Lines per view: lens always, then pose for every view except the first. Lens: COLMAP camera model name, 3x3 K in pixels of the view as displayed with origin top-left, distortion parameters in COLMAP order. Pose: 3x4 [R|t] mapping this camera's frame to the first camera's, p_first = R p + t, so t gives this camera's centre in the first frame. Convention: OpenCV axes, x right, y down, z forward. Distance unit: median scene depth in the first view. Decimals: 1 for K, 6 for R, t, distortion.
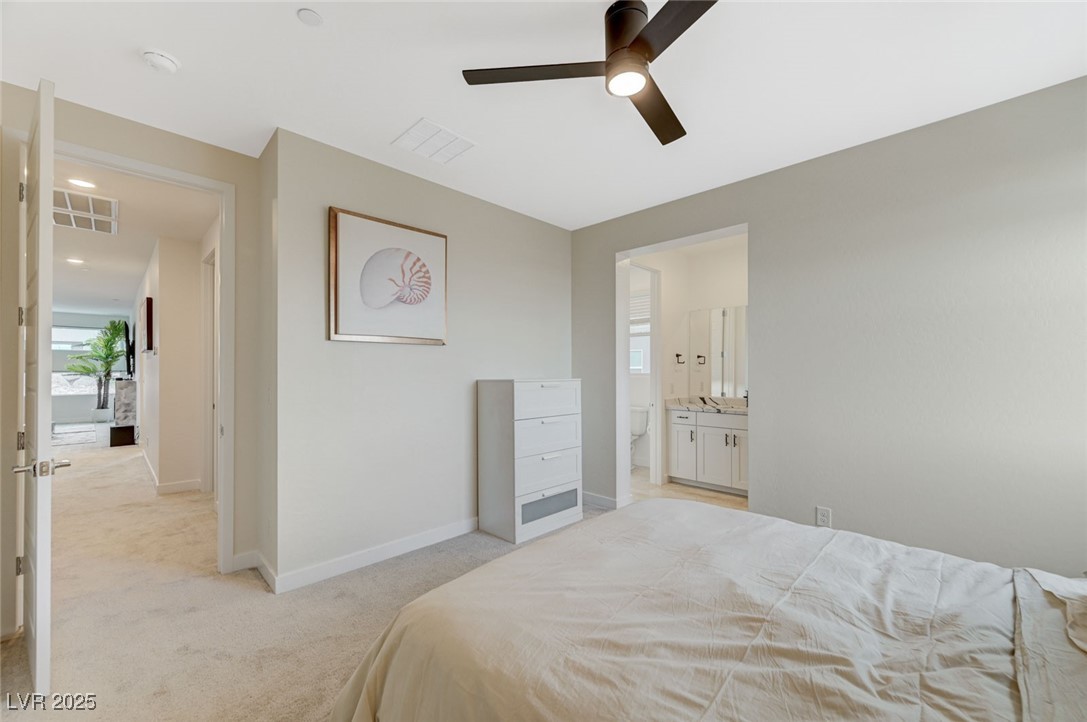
lens RADIAL K [[428.2, 0, 542.3], [0, 428.2, 372.7], [0, 0, 1]] dist [-0.000994, 0.000014]
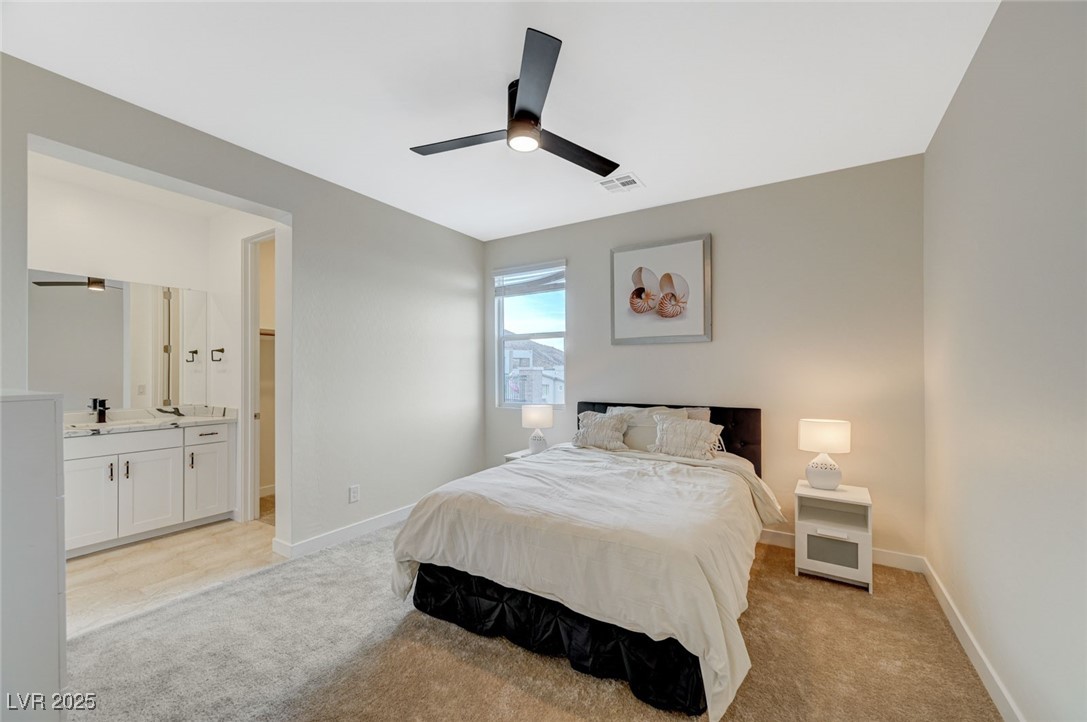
lens RADIAL K [[428.2, 0, 542.3], [0, 428.2, 372.7], [0, 0, 1]] dist [-0.000994, 0.000014]
pose [[-0.250219, -0.000572, 0.968189, -0.487047], [-0.001824, 0.999998, 0.000119, -0.004966], [-0.968187, -0.001736, -0.250220, 0.589876]]
